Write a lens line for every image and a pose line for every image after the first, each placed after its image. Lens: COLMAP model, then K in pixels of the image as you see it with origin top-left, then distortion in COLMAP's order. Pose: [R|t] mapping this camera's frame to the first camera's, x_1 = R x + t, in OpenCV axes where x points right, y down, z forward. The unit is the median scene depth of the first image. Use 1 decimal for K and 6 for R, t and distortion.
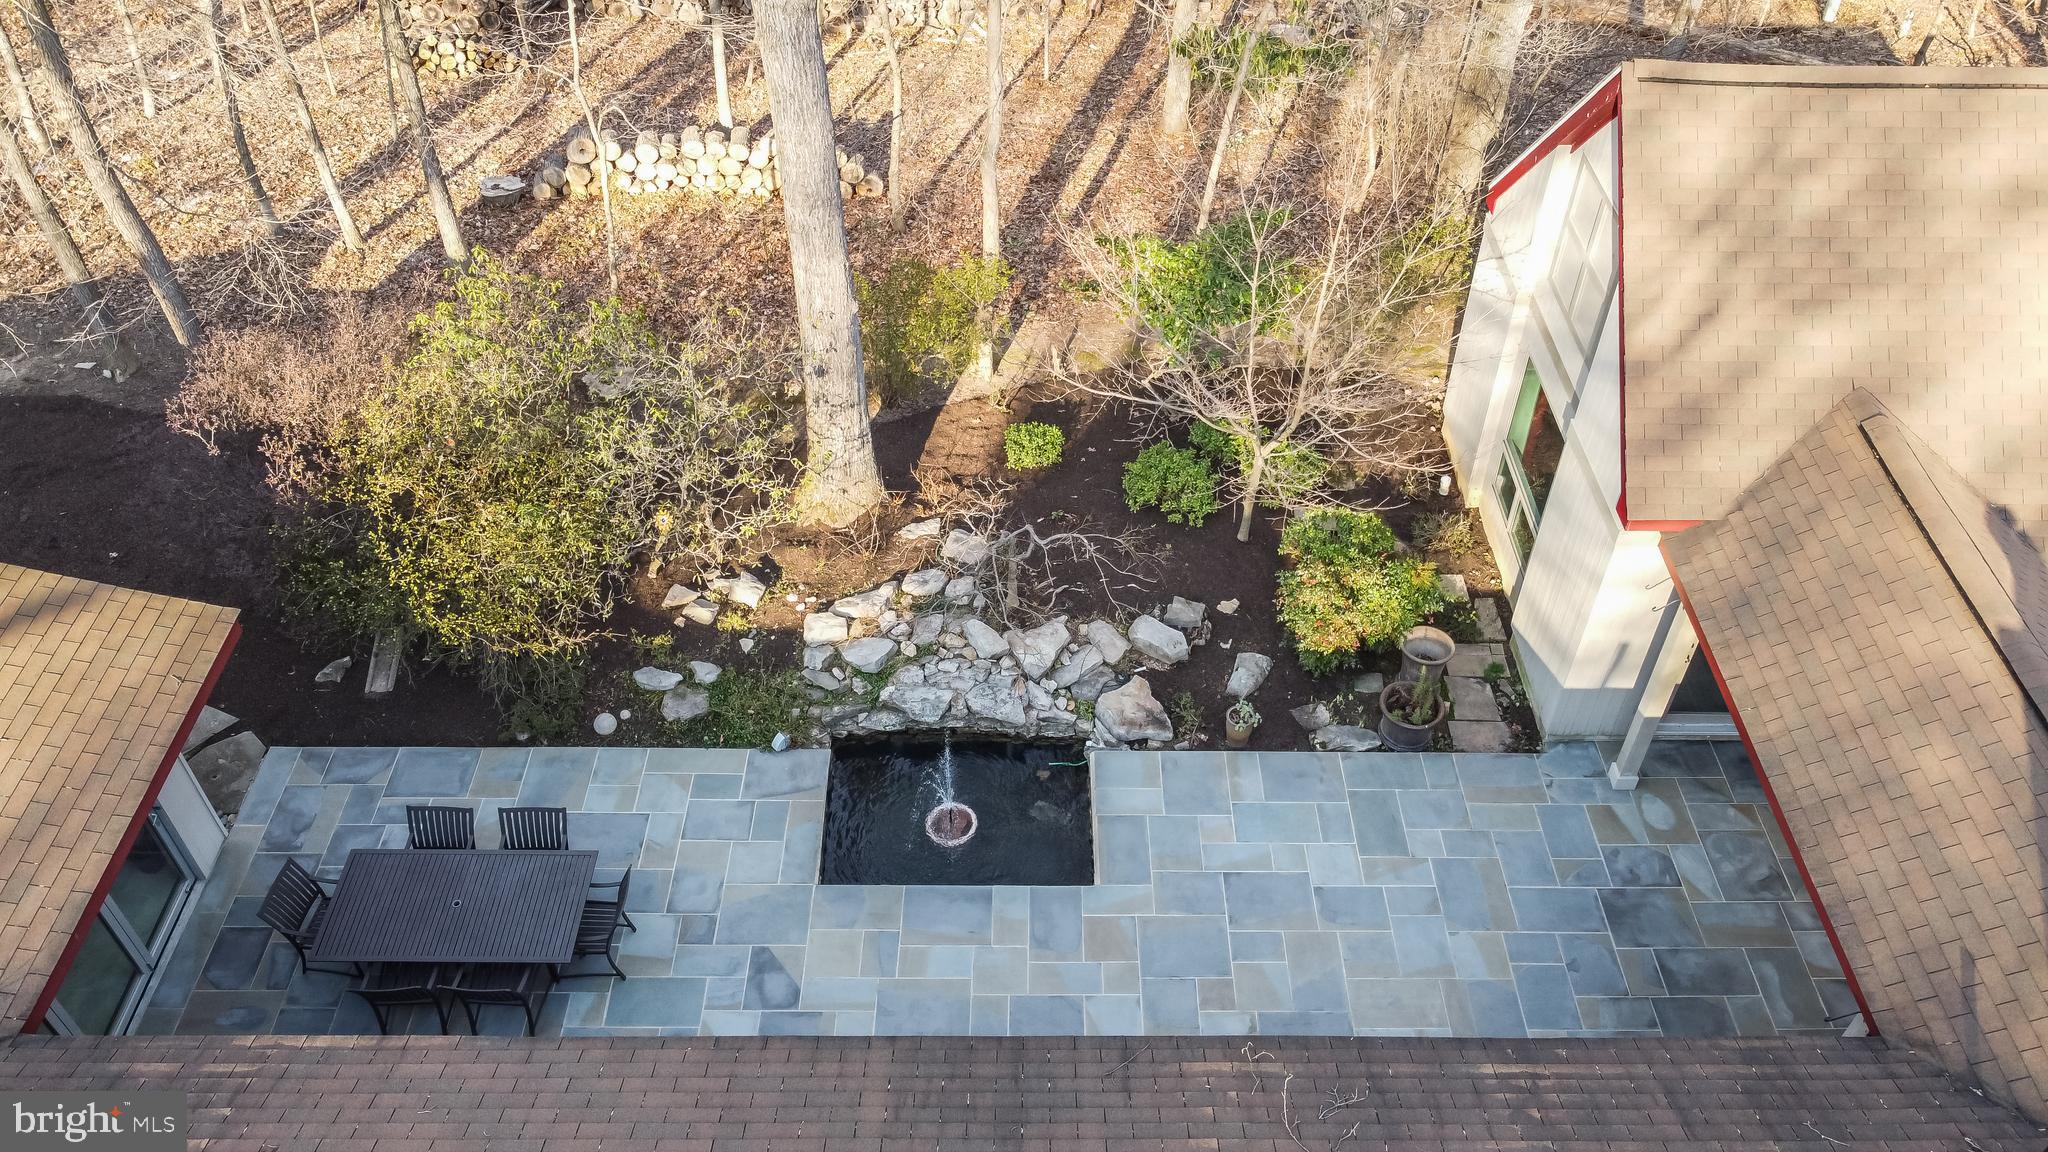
lens RADIAL K [[1562.2, 0, 1040.3], [0, 1562.2, 553.5], [0, 0, 1]] dist [0.010587, -0.001796]
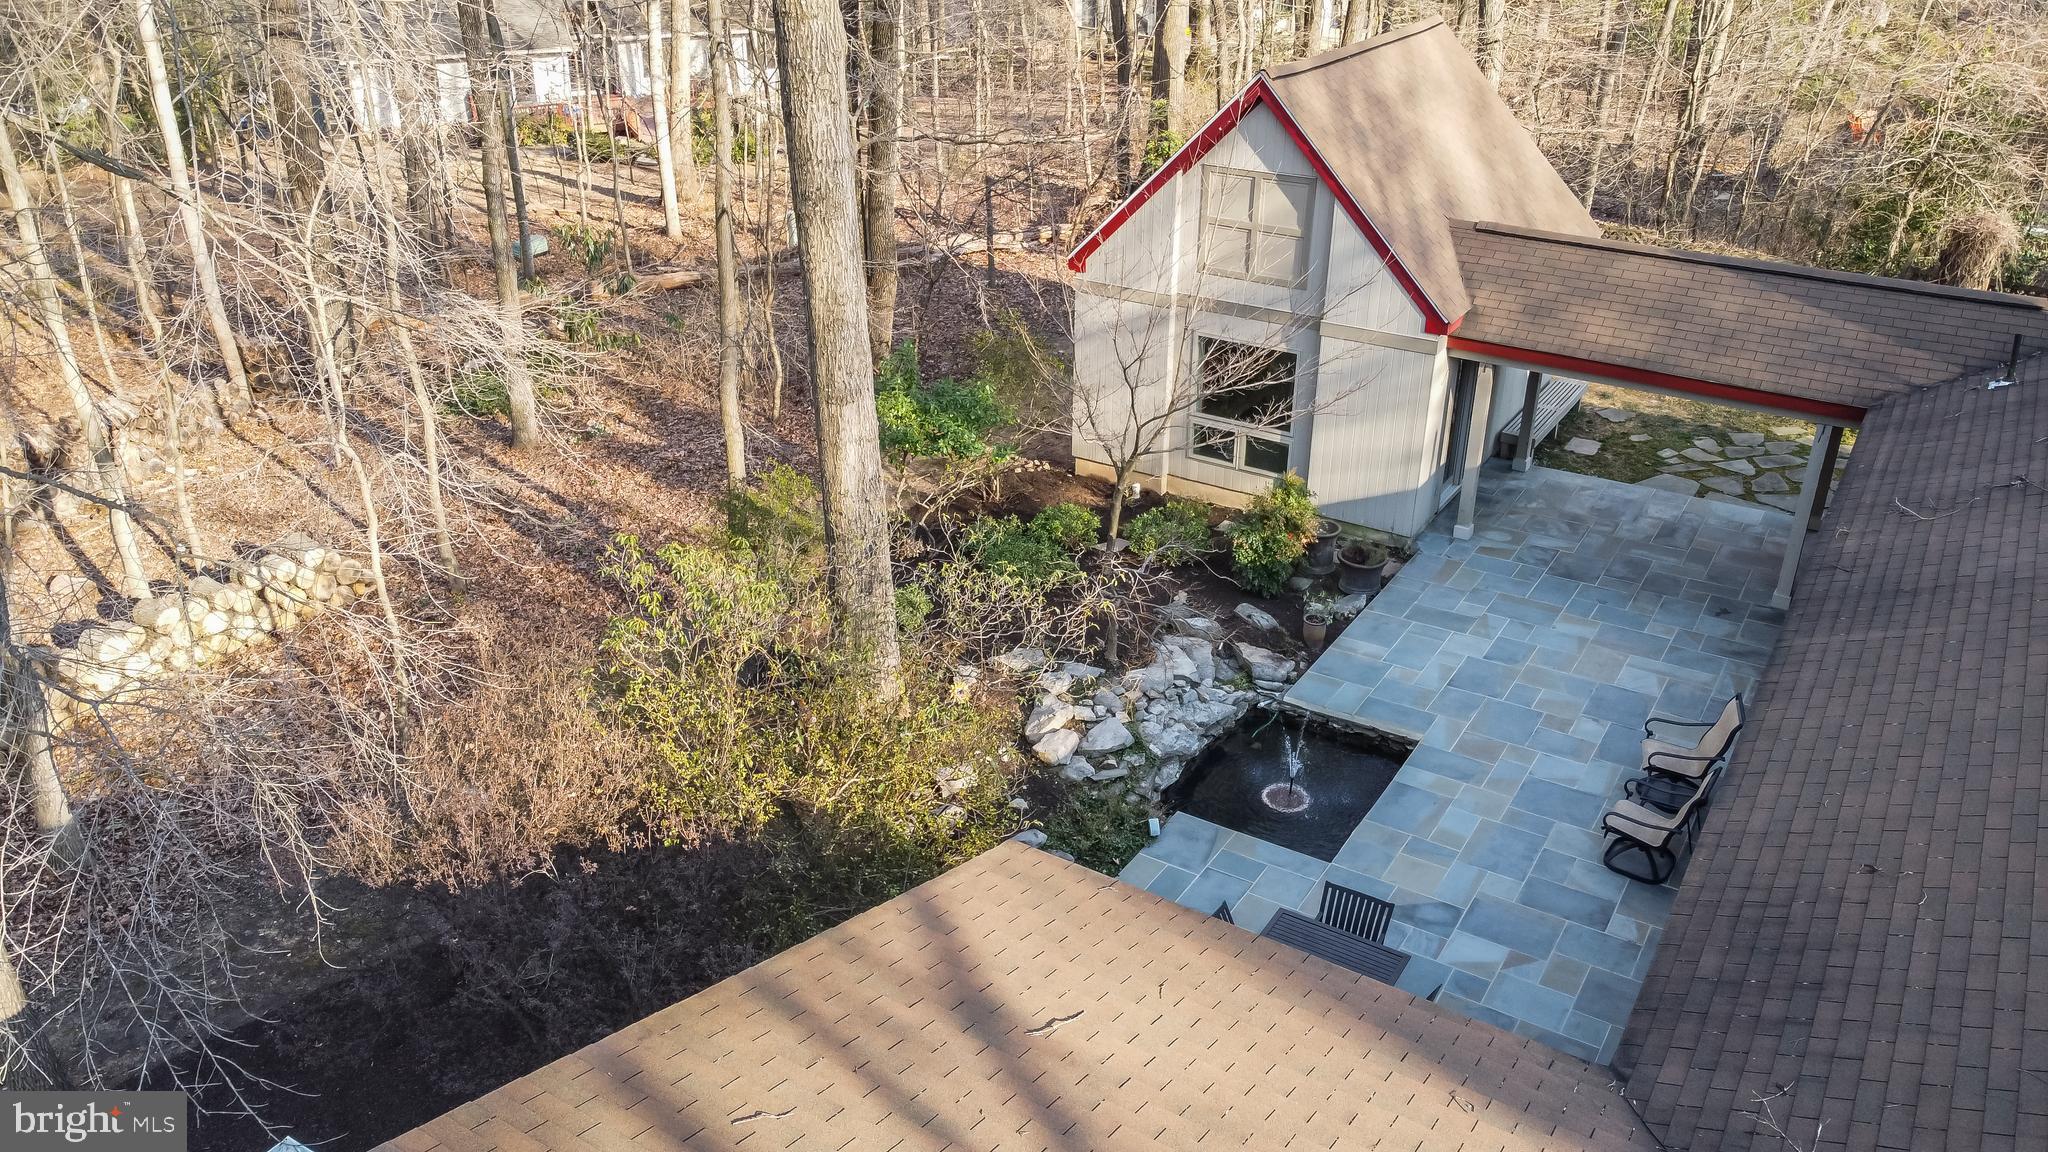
lens RADIAL K [[1562.2, 0, 1040.3], [0, 1562.2, 553.5], [0, 0, 1]] dist [0.010587, -0.001796]
pose [[0.525502, -0.375884, 0.763255, -0.867848], [0.571813, 0.820320, 0.010293, -0.069411], [-0.629982, 0.431030, 0.646015, 0.332480]]
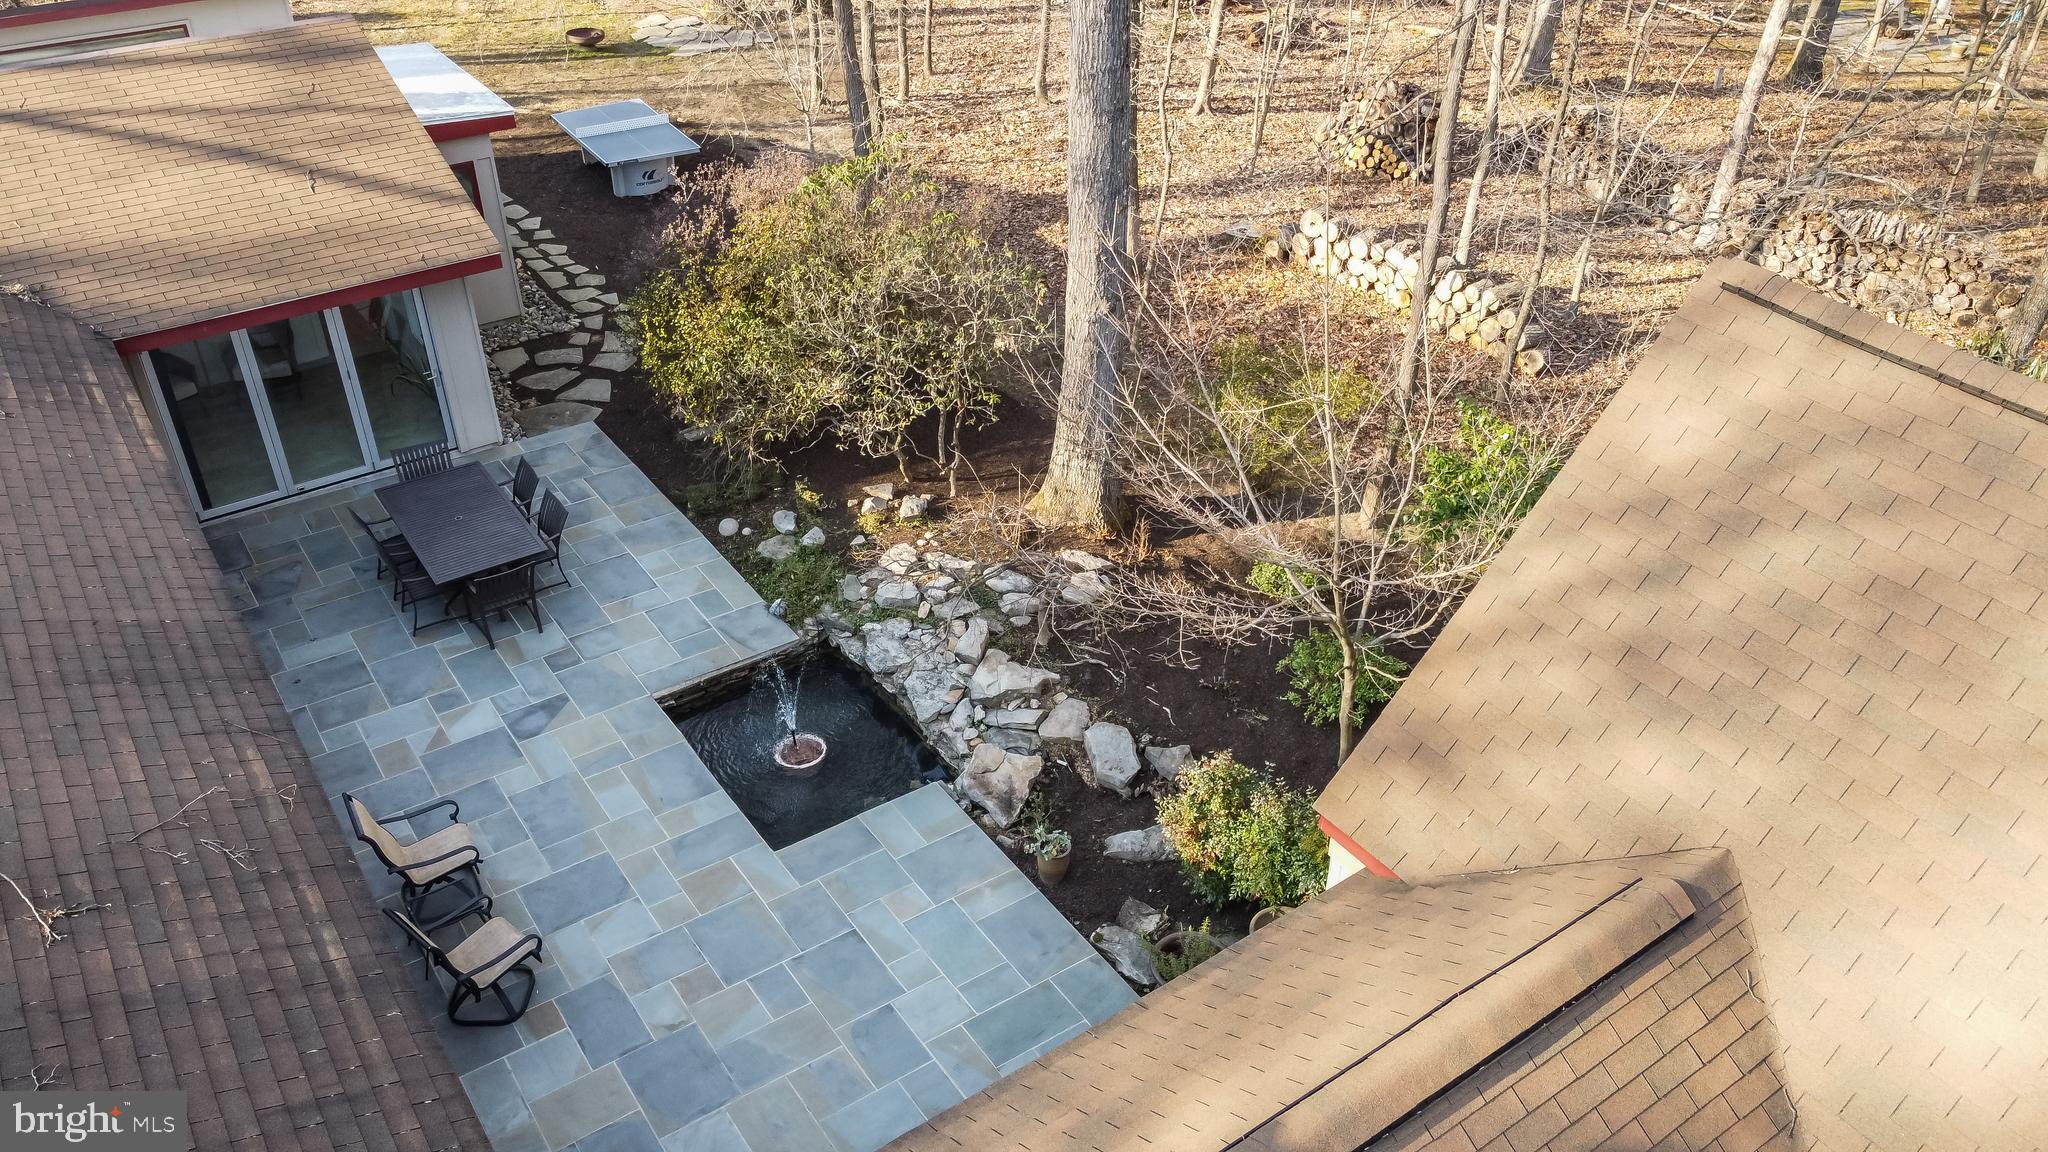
lens RADIAL K [[1562.2, 0, 1040.3], [0, 1562.2, 553.5], [0, 0, 1]] dist [0.010587, -0.001796]
pose [[0.572683, 0.449246, -0.685720, 0.620958], [-0.557470, 0.826707, 0.076038, -0.084355], [0.601050, 0.338723, 0.723882, 0.330811]]
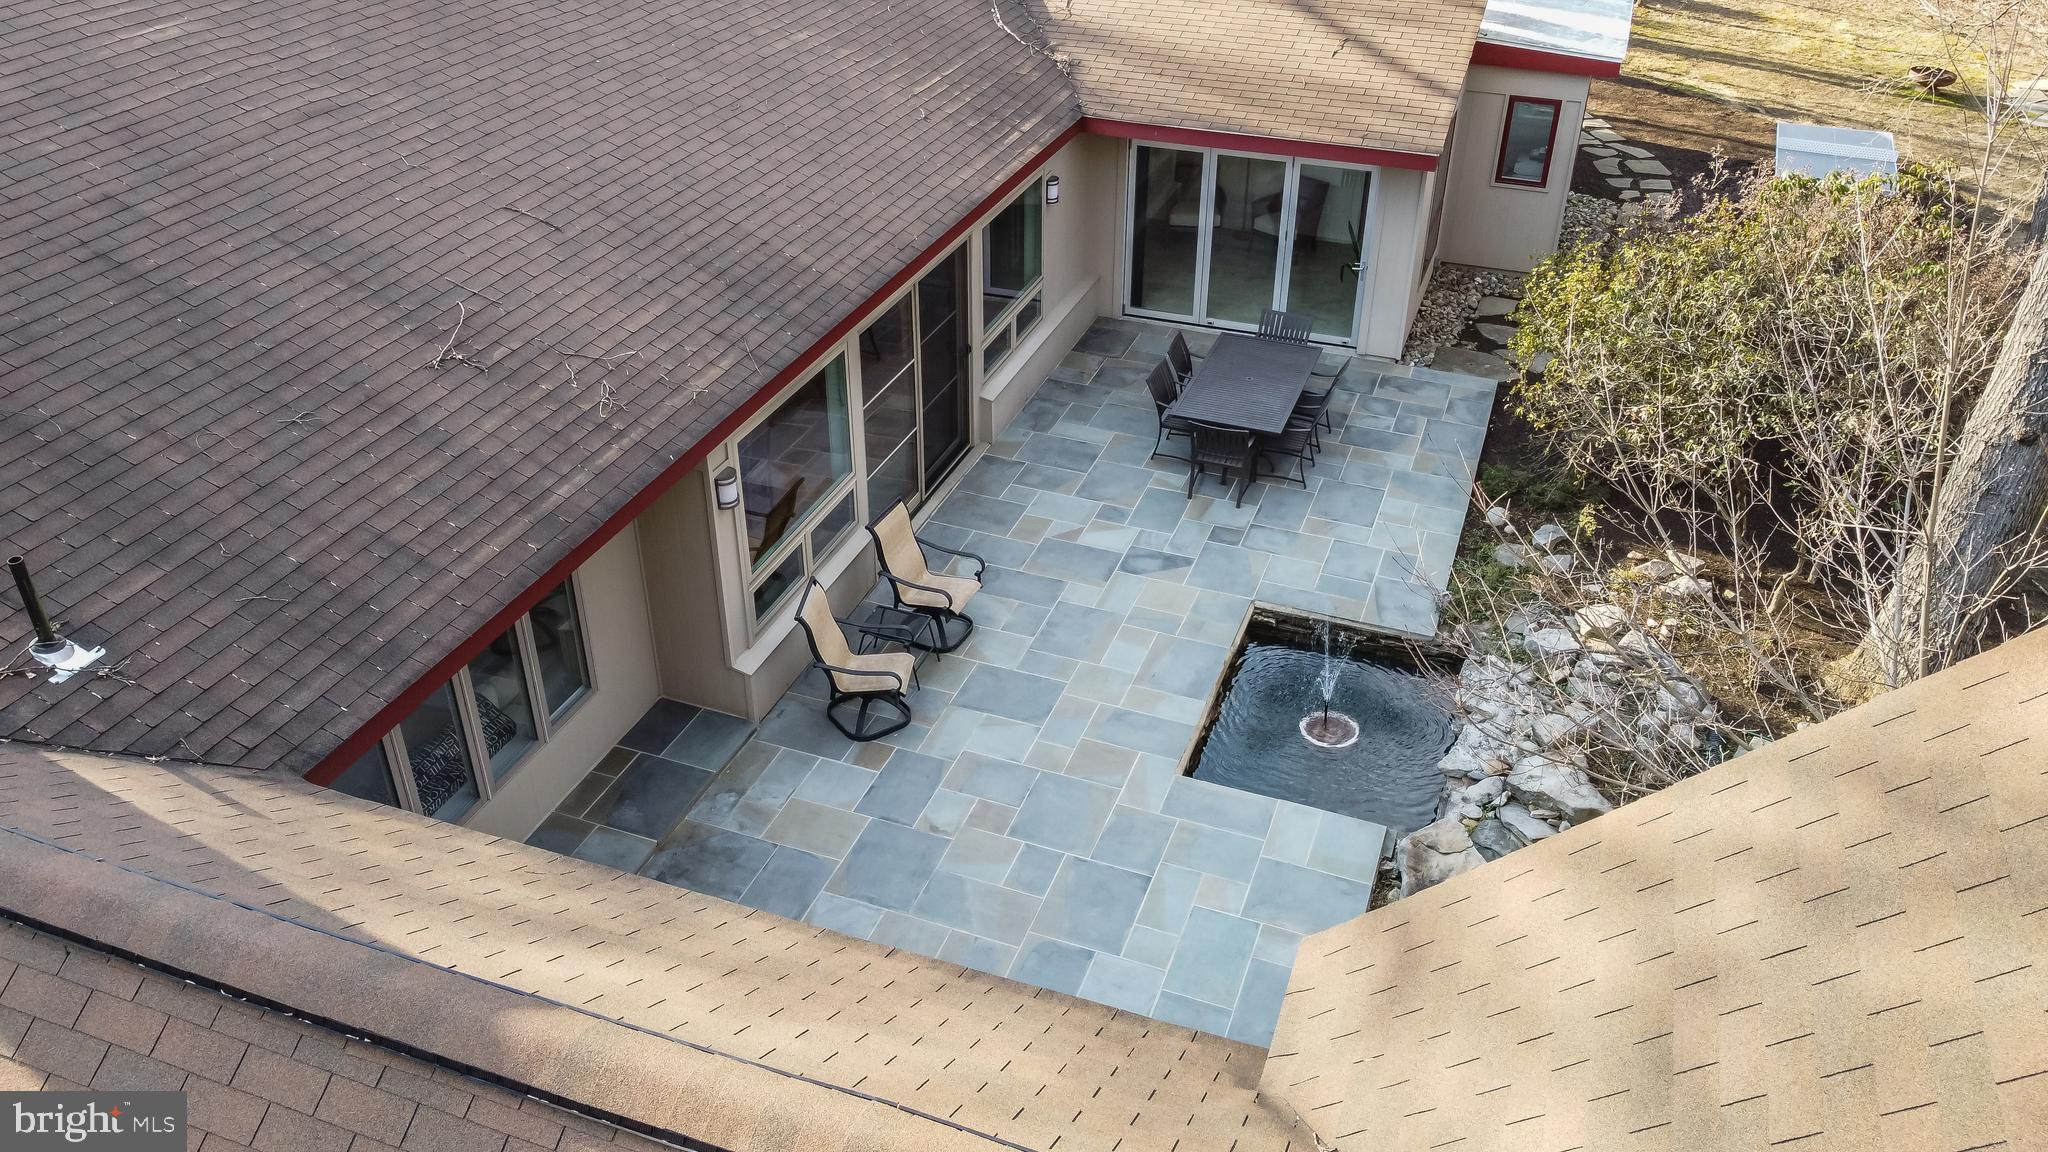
lens RADIAL K [[1562.2, 0, 1040.3], [0, 1562.2, 553.5], [0, 0, 1]] dist [0.010587, -0.001796]
pose [[-0.337317, 0.485102, -0.806779, 0.616054], [-0.650335, 0.499557, 0.572282, -0.252079], [0.680647, 0.717718, 0.146970, 0.674768]]
